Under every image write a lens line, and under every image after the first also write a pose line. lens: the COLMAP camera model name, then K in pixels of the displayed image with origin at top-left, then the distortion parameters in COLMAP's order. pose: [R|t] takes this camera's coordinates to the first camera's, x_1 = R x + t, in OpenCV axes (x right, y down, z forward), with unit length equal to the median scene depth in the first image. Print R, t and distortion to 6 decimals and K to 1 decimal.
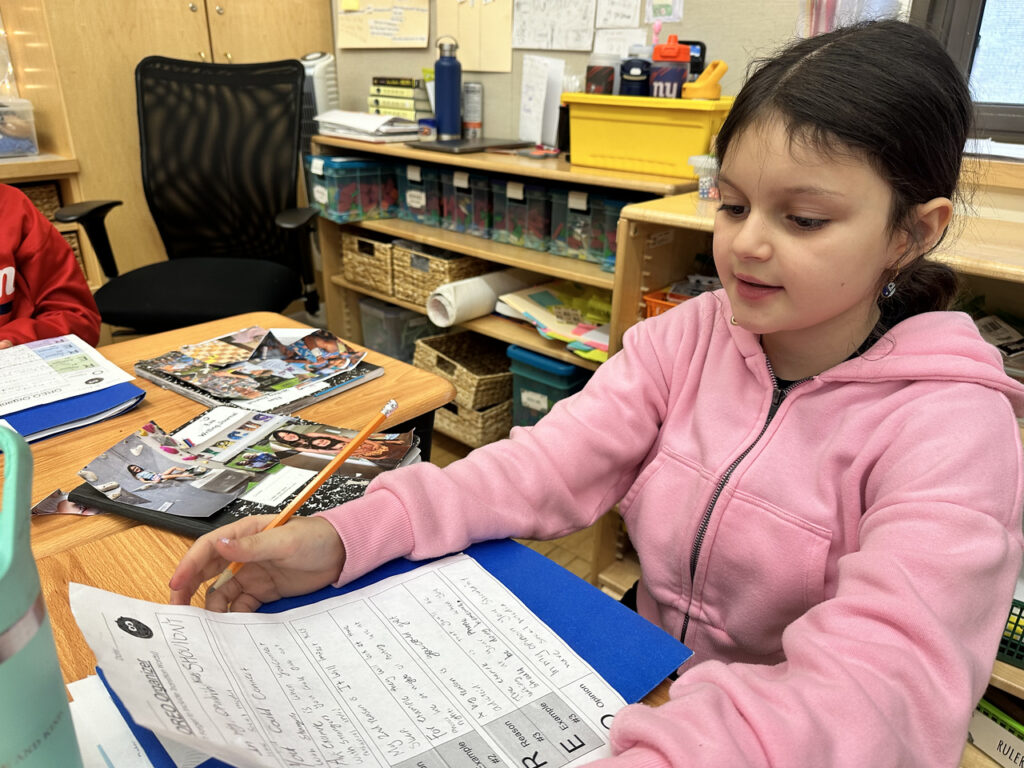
lens RADIAL K [[740.3, 0, 511.3], [0, 740.3, 397.1], [0, 0, 1]] dist [-0.006182, -0.009911]
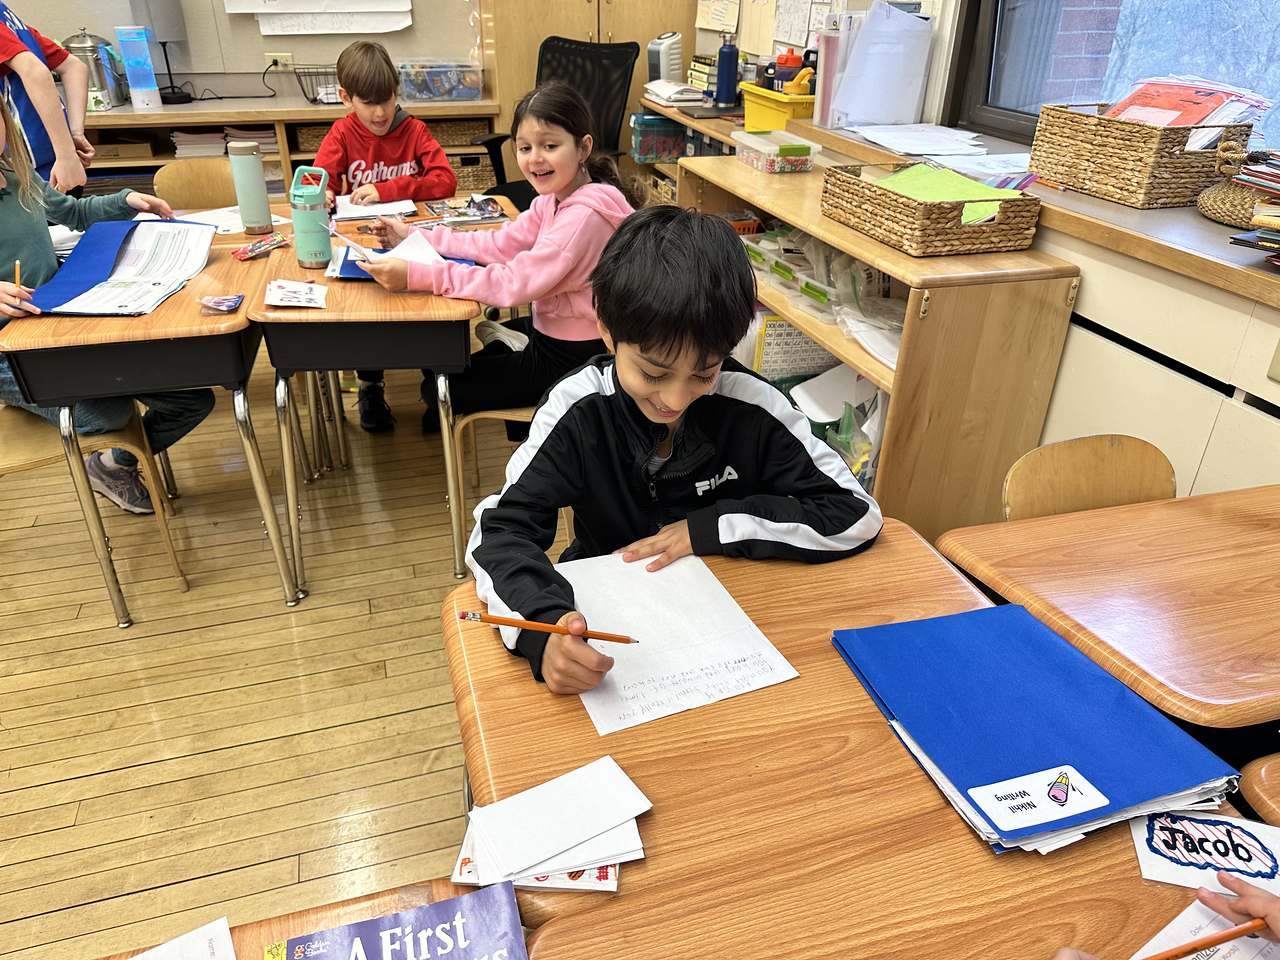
lens RADIAL K [[925.3, 0, 639.1], [0, 925.3, 496.4], [0, 0, 1]] dist [-0.006182, -0.009911]
pose [[0.856524, 0.252430, -0.450162, 0.722068], [-0.212406, 0.967346, 0.138297, 0.135141], [0.470373, -0.022838, 0.882172, -0.567323]]
